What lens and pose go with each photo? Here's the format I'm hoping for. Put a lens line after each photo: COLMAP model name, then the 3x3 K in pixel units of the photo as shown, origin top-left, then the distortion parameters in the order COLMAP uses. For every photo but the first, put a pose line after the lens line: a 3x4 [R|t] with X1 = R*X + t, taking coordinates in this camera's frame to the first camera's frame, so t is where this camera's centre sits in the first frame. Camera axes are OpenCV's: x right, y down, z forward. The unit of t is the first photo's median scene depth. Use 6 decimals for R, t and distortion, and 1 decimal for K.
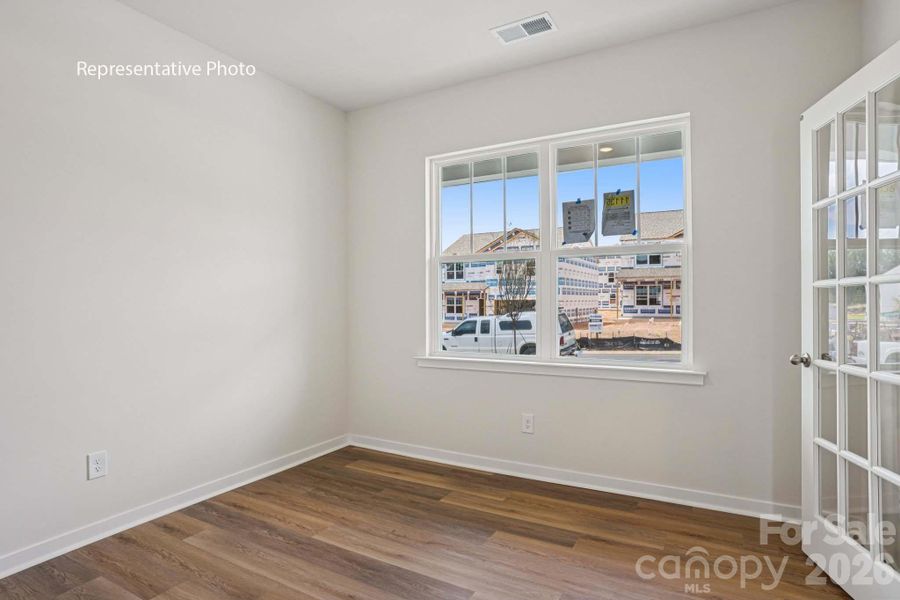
lens RADIAL K [[494.3, 0, 455.2], [0, 494.3, 299.6], [0, 0, 1]] dist [-0.041722, 0.018246]
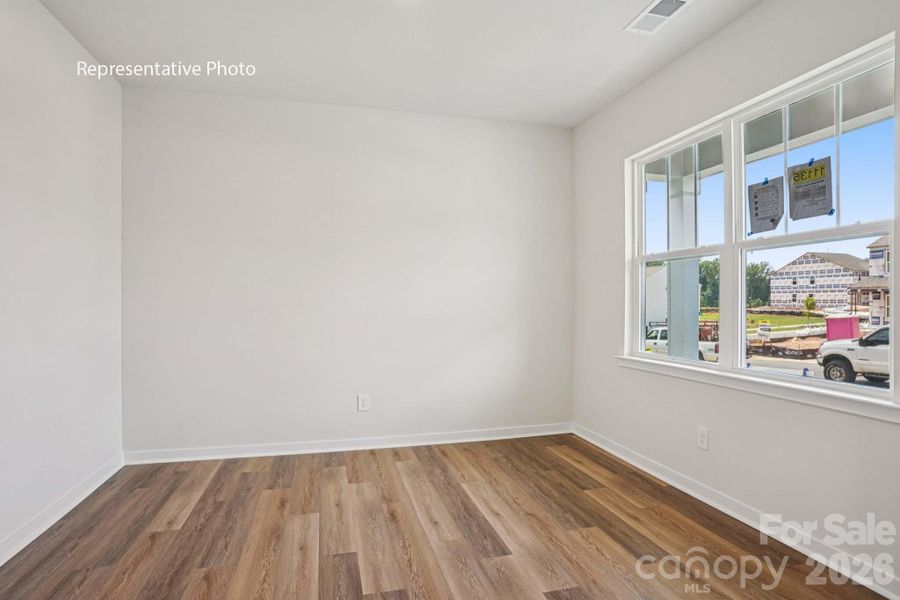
lens RADIAL K [[494.3, 0, 453.8], [0, 494.3, 295.3], [0, 0, 1]] dist [-0.041722, 0.018246]
pose [[0.699345, -0.005788, -0.714761, 0.478292], [0.000088, 0.999968, -0.008011, -0.001530], [0.714784, 0.005540, 0.699323, 0.055942]]
